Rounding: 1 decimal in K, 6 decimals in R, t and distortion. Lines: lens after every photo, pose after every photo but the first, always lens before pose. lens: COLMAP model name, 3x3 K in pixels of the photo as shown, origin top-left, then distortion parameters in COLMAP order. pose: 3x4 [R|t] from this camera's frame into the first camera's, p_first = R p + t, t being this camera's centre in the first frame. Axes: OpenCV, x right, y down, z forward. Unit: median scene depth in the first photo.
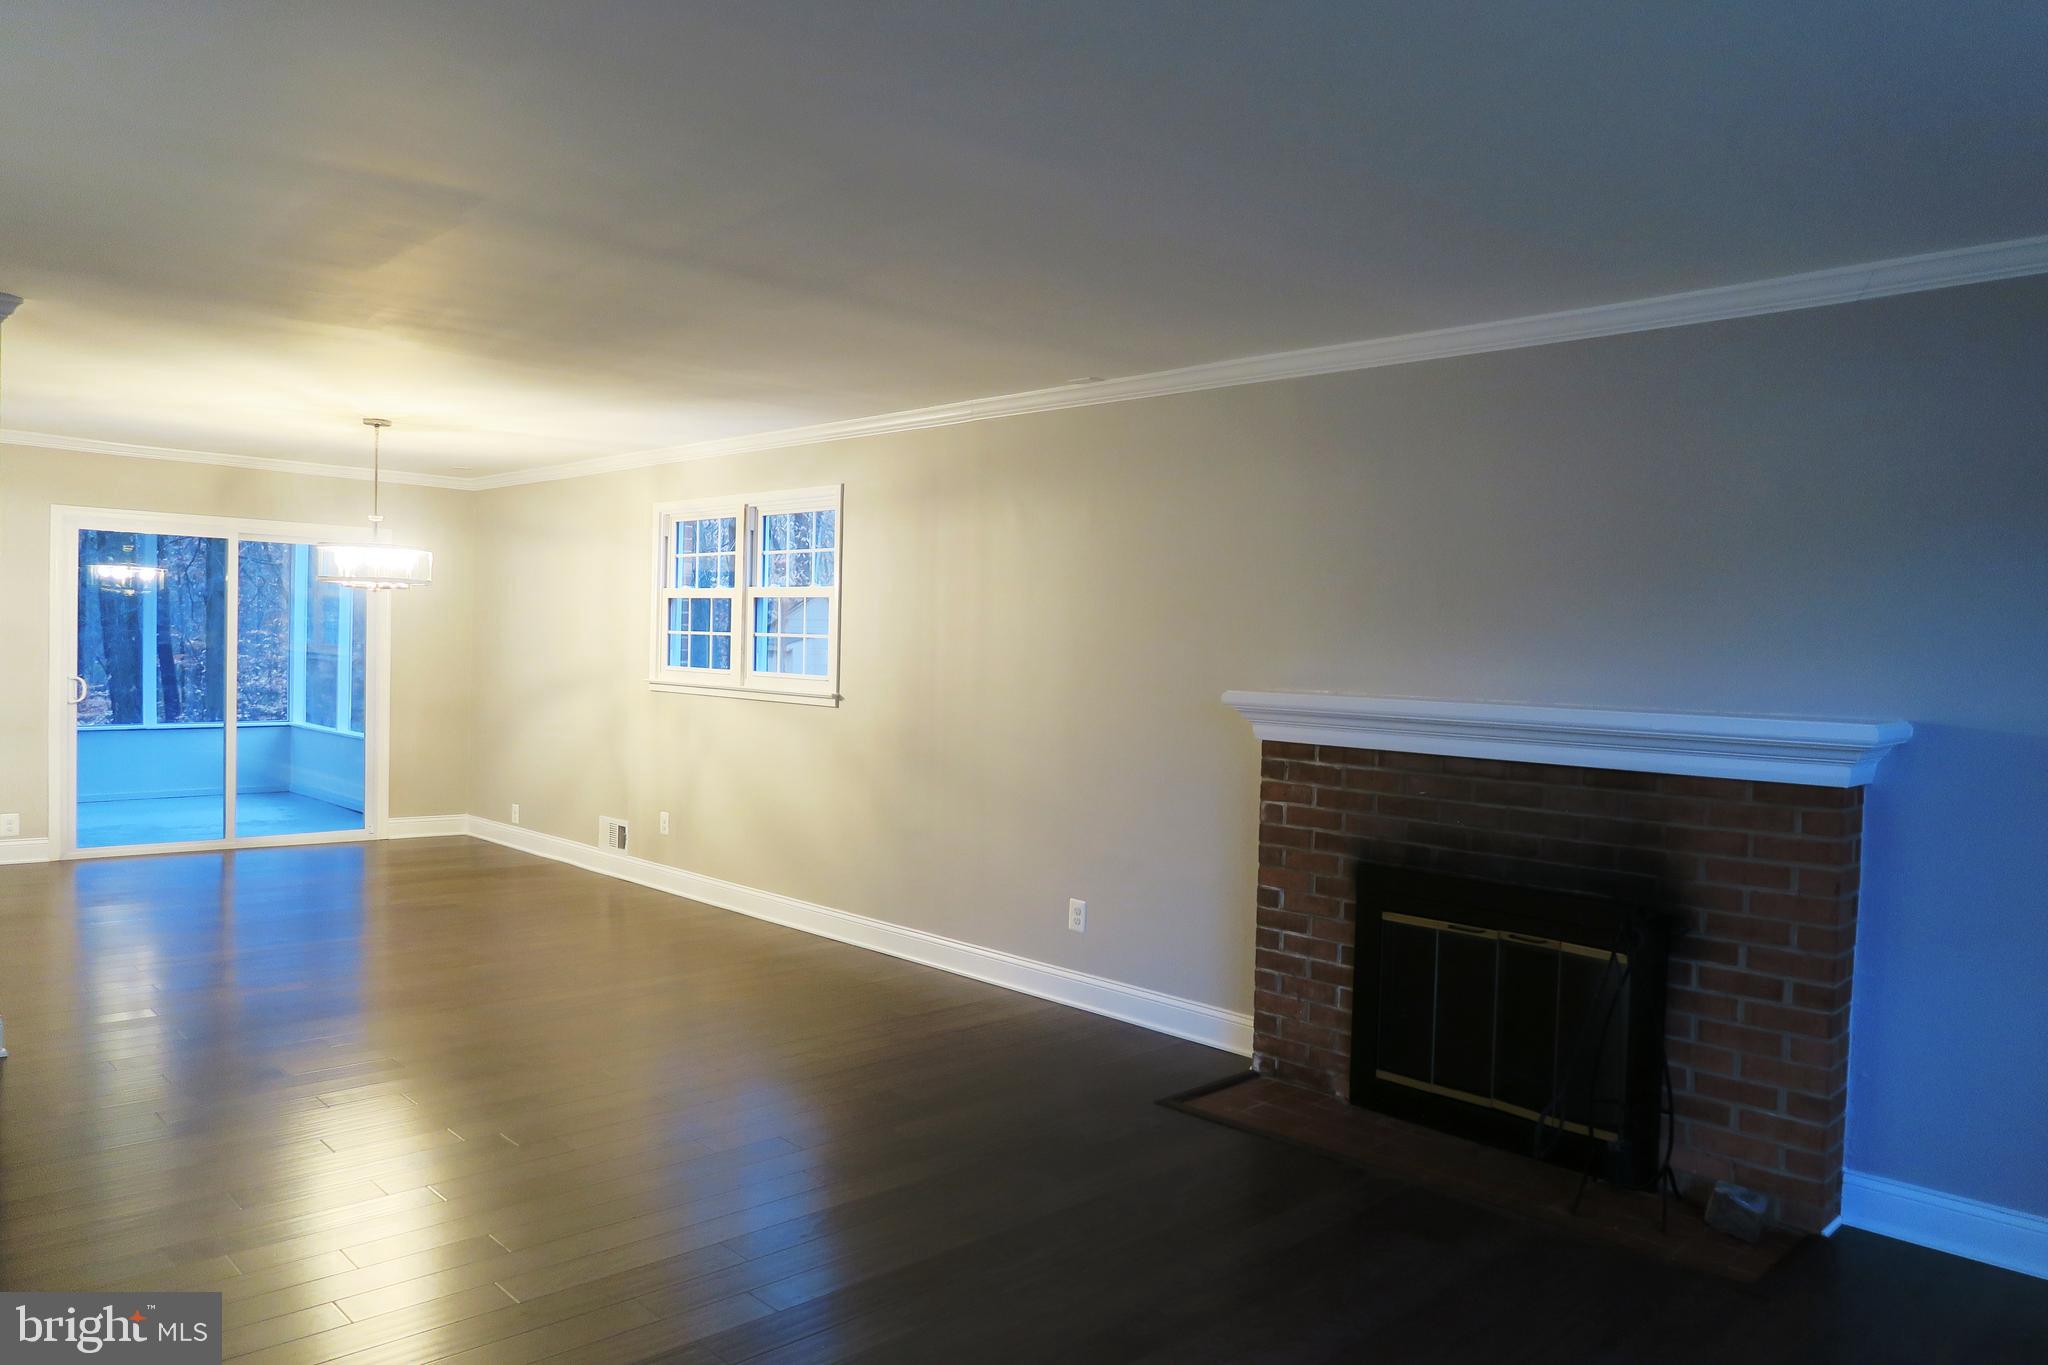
lens RADIAL K [[1442.8, 0, 1012.3], [0, 1442.8, 700.1], [0, 0, 1]] dist [-0.027809, 0.019194]
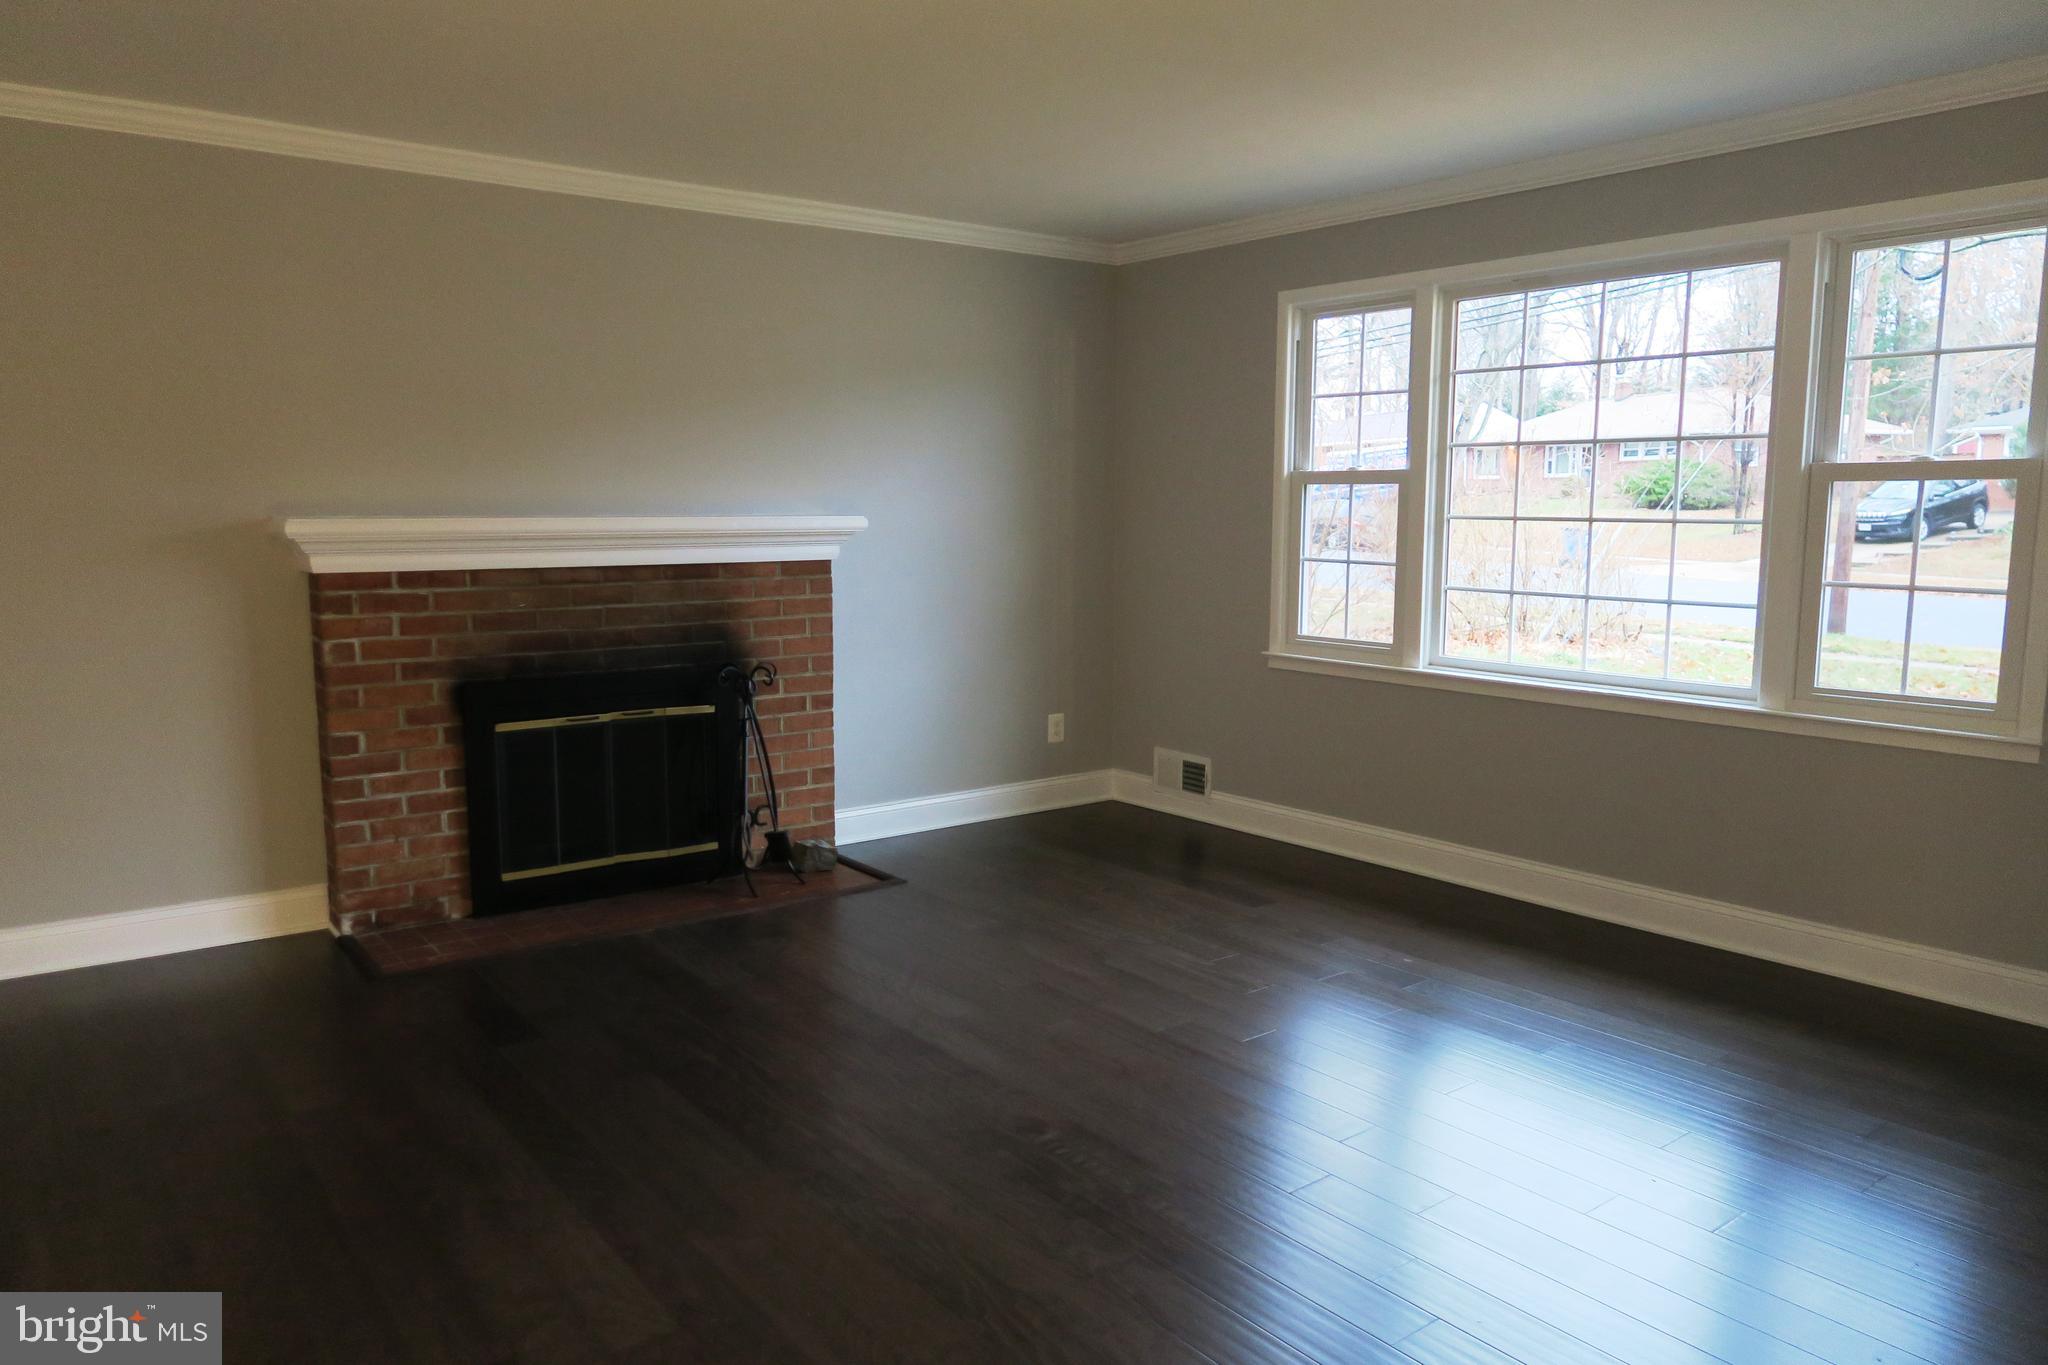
lens RADIAL K [[1442.8, 0, 1023.4], [0, 1442.8, 685.1], [0, 0, 1]] dist [-0.027809, 0.019194]
pose [[0.095526, -0.148367, 0.984308, -0.704900], [0.041968, 0.988551, 0.144933, -0.015458], [-0.994542, 0.027465, 0.100659, 0.499475]]
